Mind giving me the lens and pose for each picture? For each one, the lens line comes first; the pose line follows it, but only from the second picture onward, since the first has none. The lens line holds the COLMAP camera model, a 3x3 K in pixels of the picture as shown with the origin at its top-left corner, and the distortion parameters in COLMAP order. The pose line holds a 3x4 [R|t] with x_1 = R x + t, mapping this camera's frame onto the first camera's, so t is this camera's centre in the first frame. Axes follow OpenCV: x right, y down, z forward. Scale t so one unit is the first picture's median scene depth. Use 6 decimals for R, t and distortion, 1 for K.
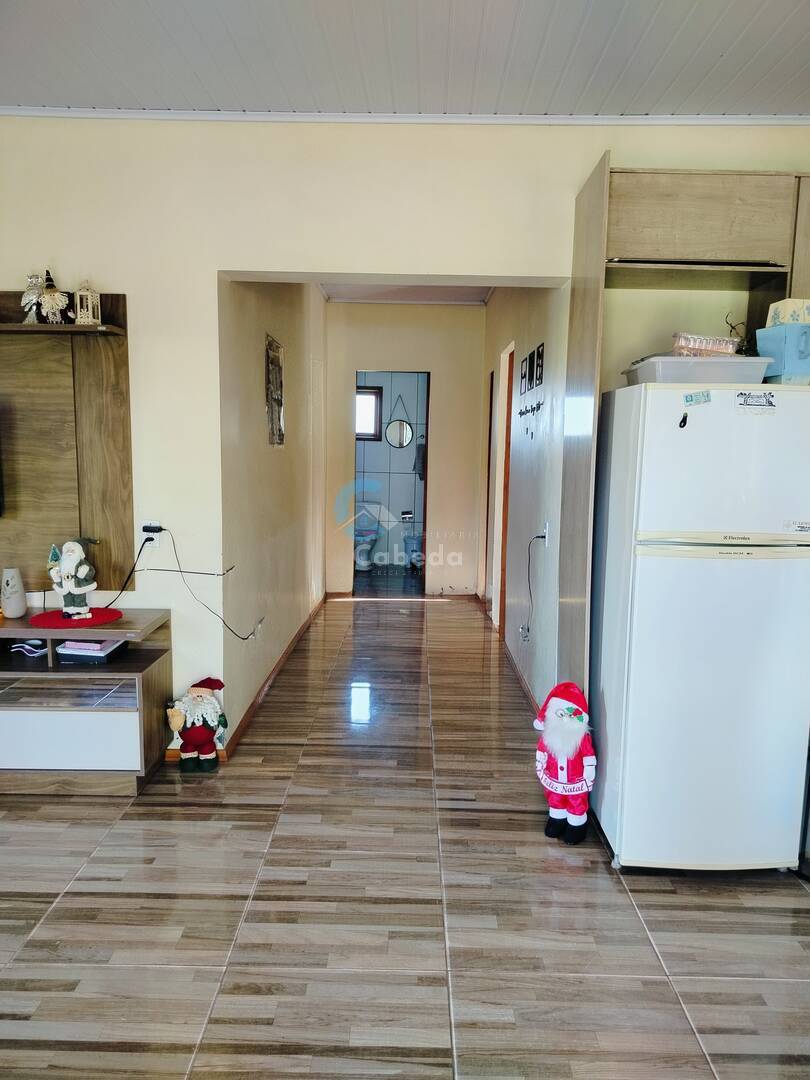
lens RADIAL K [[753.2, 0, 413.6], [0, 753.2, 543.9], [0, 0, 1]] dist [0.021808, -0.002820]
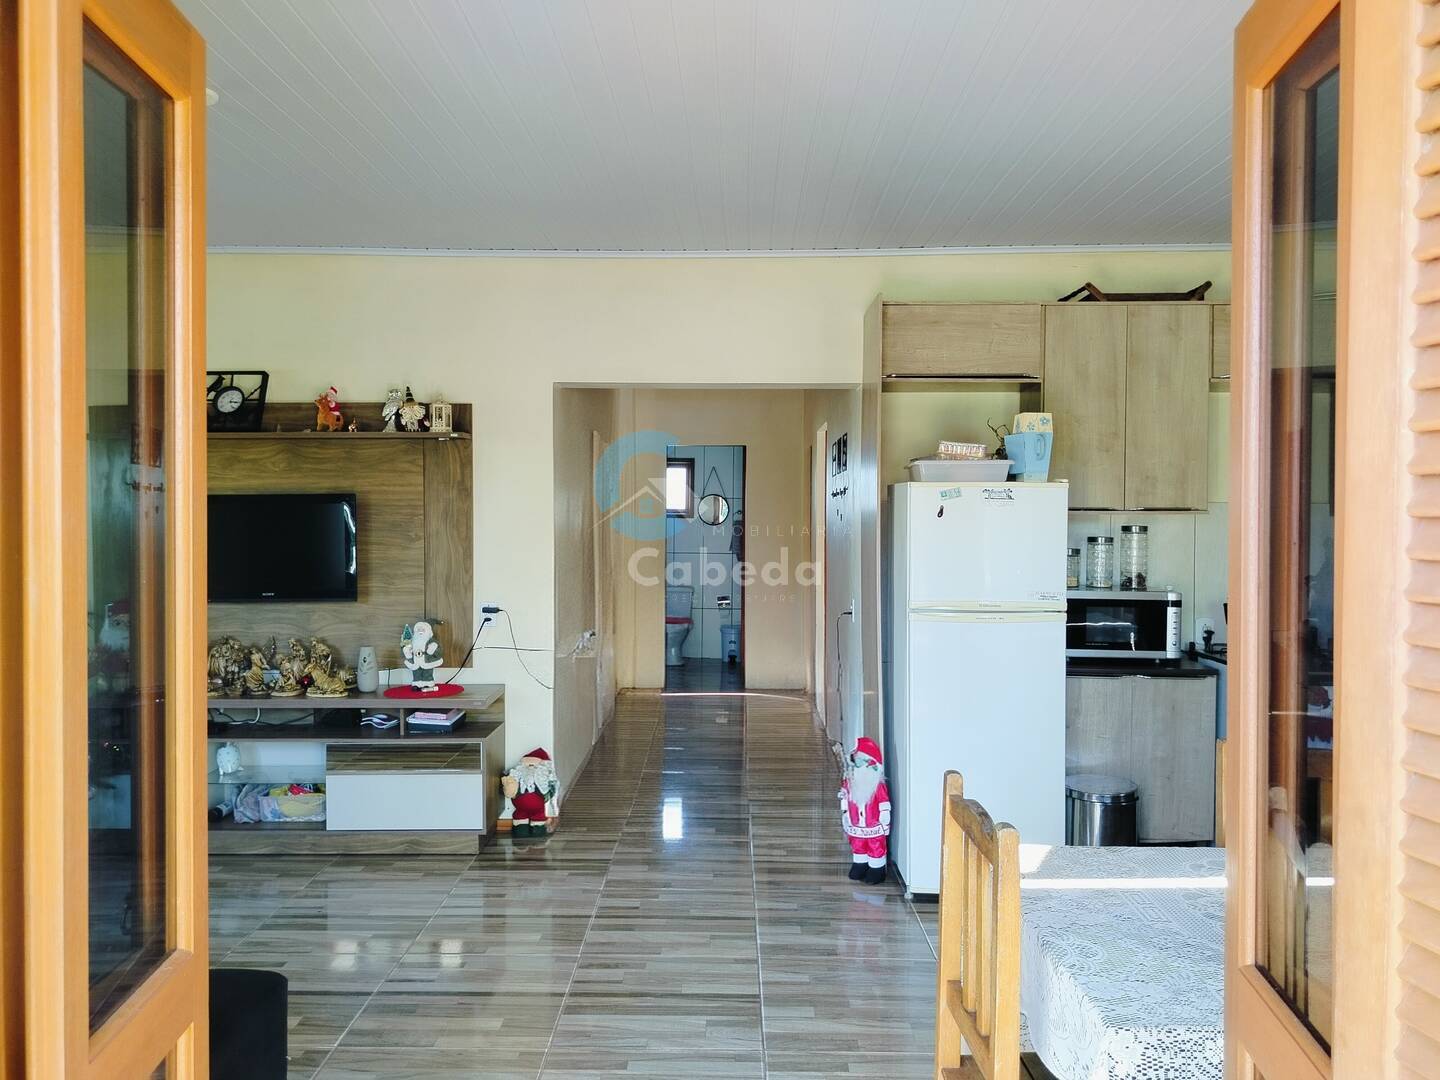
lens RADIAL K [[1004.3, 0, 722.8], [0, 1004.3, 534.6], [0, 0, 1]] dist [0.021808, -0.002820]
pose [[0.999818, -0.015743, -0.010793, 0.010511], [0.014473, 0.993929, -0.109070, 0.037650], [0.012445, 0.108894, 0.993975, -0.488186]]
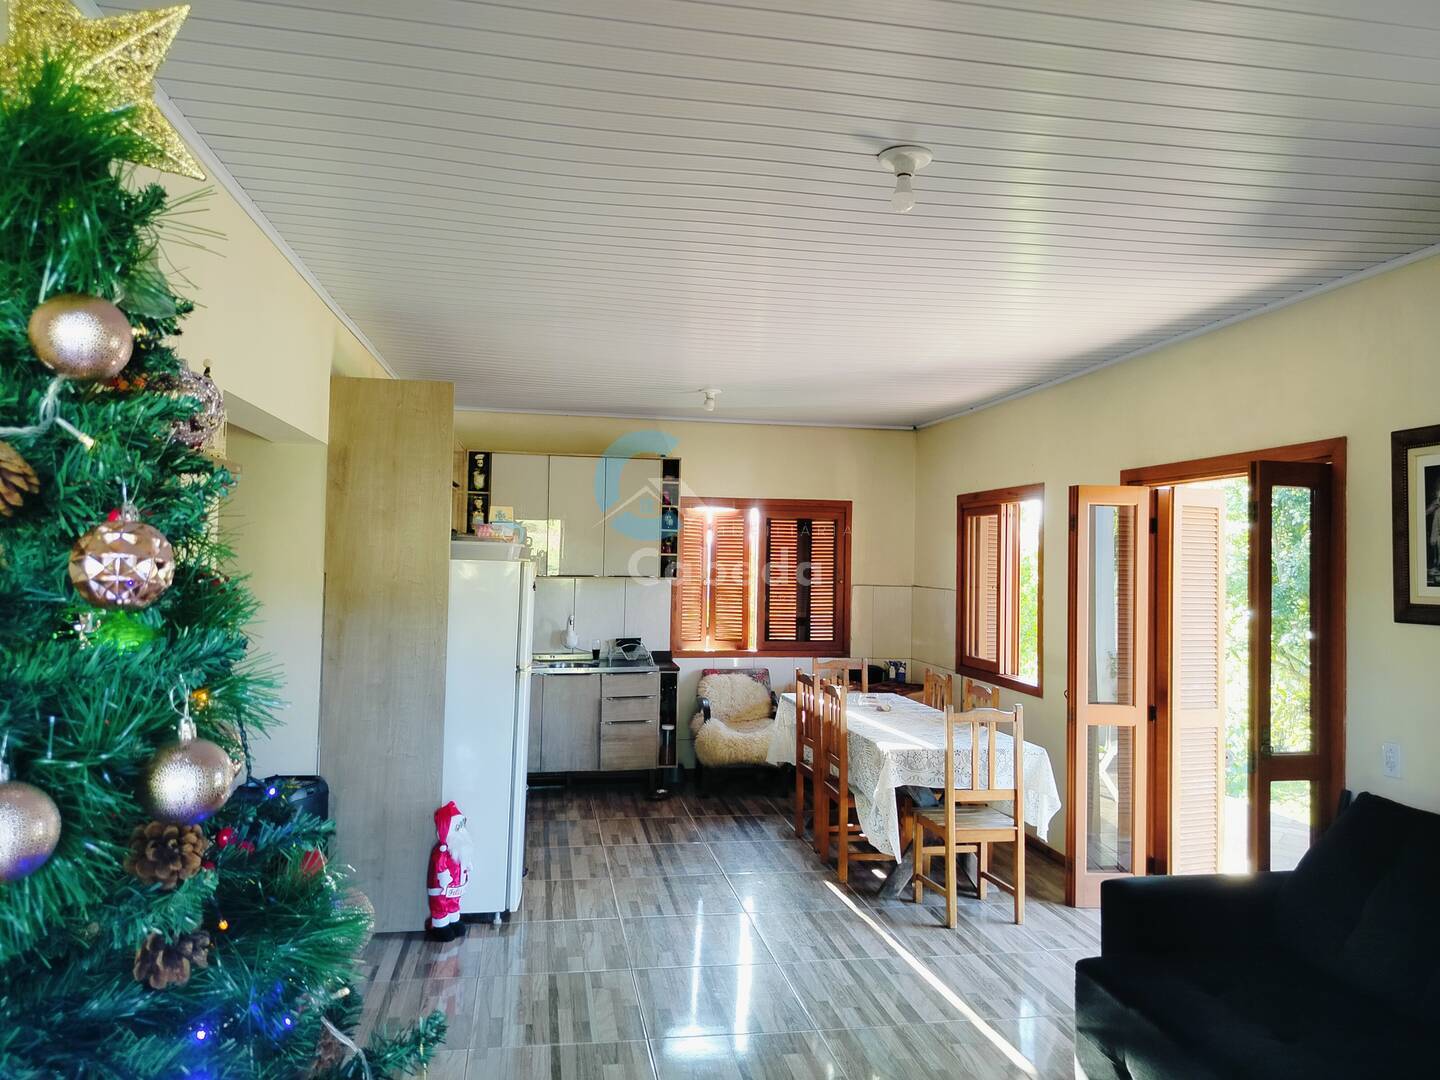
lens RADIAL K [[1004.3, 0, 721.6], [0, 1004.3, 540.3], [0, 0, 1]] dist [0.021808, -0.002820]
pose [[-0.177313, 0.010024, 0.984103, -1.264940], [0.114372, 0.993383, 0.010489, -0.162909], [-0.977486, 0.114413, -0.177286, 0.732654]]
